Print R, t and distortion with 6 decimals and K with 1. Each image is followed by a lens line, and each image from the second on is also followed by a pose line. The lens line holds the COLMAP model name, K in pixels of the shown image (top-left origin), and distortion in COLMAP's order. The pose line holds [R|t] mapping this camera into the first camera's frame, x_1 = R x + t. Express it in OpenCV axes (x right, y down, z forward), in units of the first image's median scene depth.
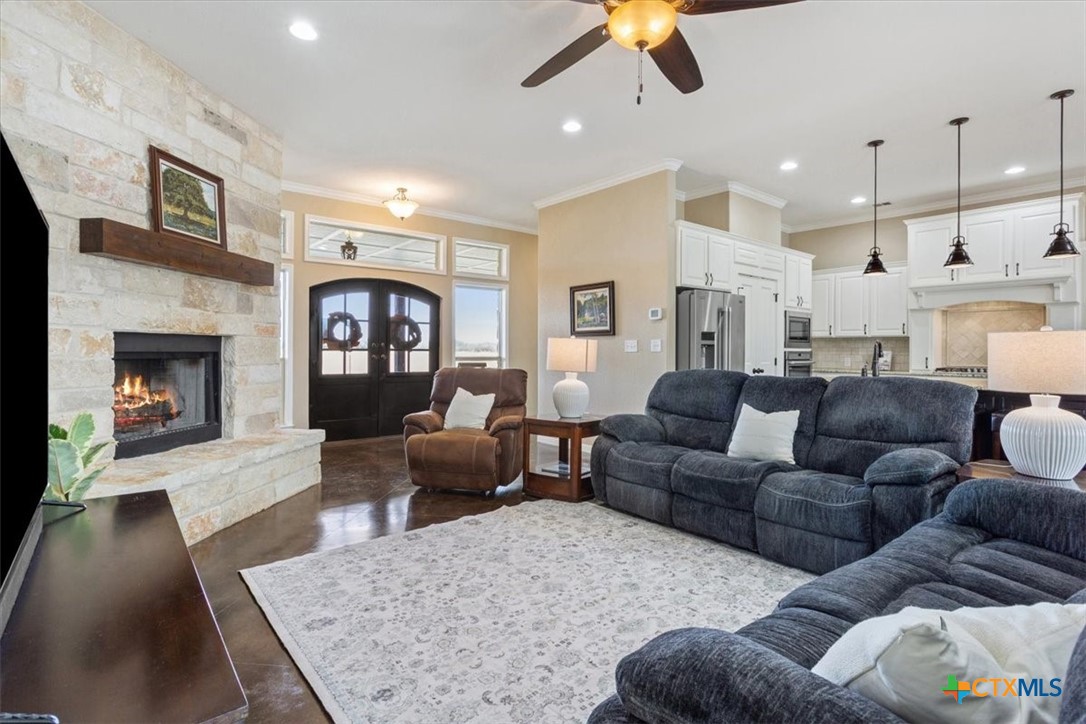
lens RADIAL K [[540.7, 0, 546.9], [0, 540.7, 358.6], [0, 0, 1]] dist [0.001556, 0.000318]
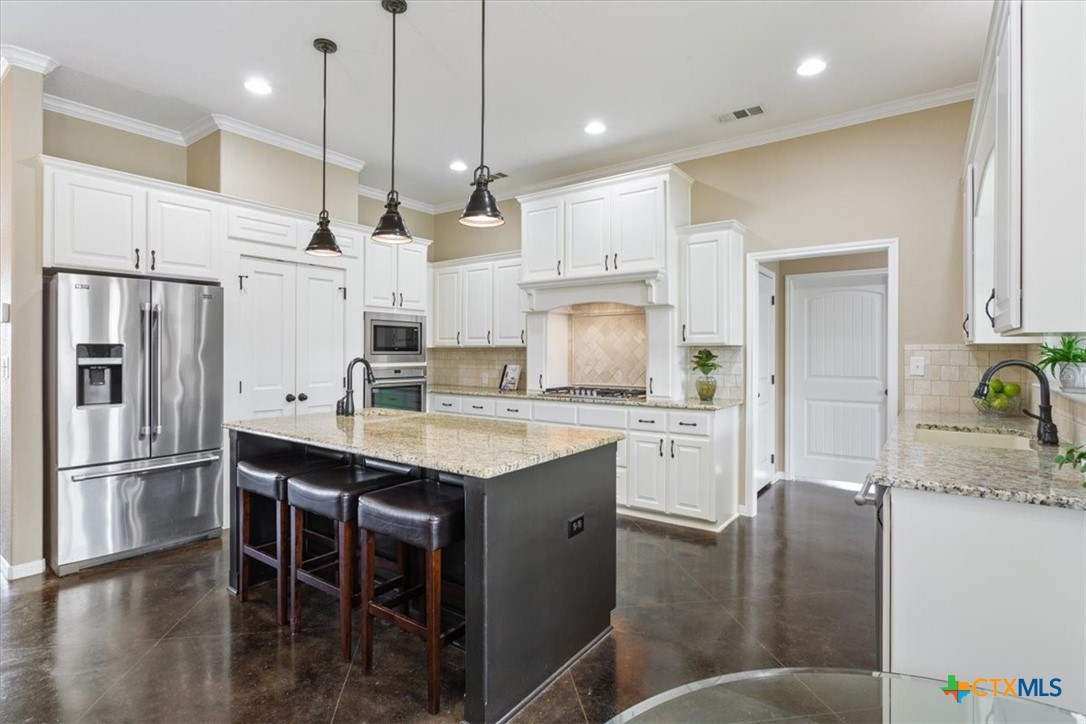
lens RADIAL K [[540.7, 0, 538.5], [0, 540.7, 355.5], [0, 0, 1]] dist [0.001556, 0.000318]
pose [[0.972791, -0.006752, 0.231586, 0.530443], [0.008926, 0.999925, -0.008342, -0.023223], [-0.231512, 0.010182, 0.972779, 0.252862]]
